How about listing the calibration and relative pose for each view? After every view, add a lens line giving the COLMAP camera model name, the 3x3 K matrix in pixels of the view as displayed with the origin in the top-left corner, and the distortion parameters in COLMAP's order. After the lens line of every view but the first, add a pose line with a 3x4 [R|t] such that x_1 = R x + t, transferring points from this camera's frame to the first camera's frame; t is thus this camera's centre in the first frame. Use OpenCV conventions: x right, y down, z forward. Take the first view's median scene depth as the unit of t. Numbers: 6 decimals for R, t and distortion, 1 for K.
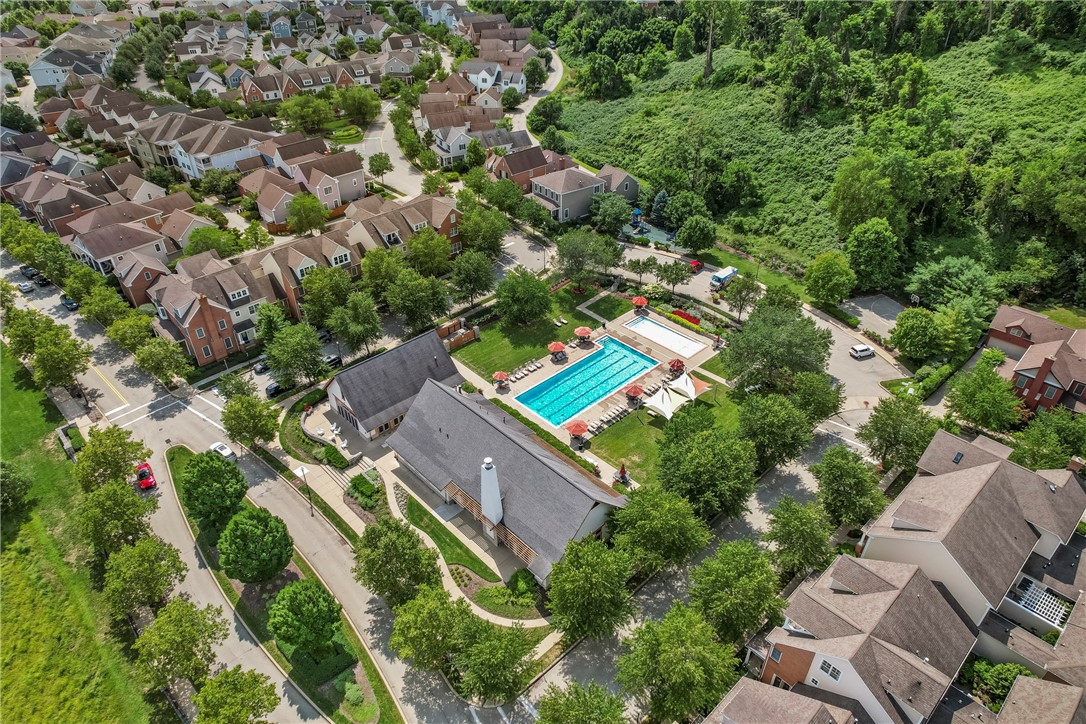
lens RADIAL K [[699.2, 0, 543.0], [0, 699.2, 362.0], [0, 0, 1]] dist [-0.031397, -0.001250]
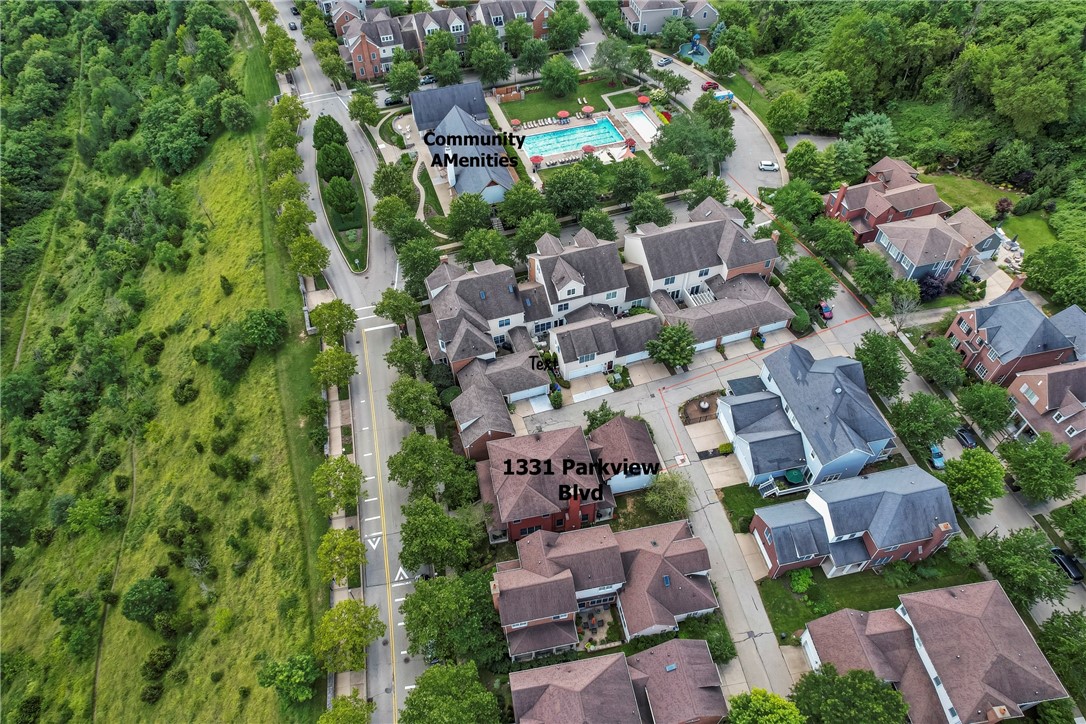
lens RADIAL K [[699.2, 0, 543.0], [0, 699.2, 362.0], [0, 0, 1]] dist [-0.031397, -0.001250]
pose [[0.908171, 0.311524, -0.279604, 0.528546], [-0.234132, 0.931725, 0.277617, 0.064064], [0.346999, -0.186659, 0.919103, -0.447920]]
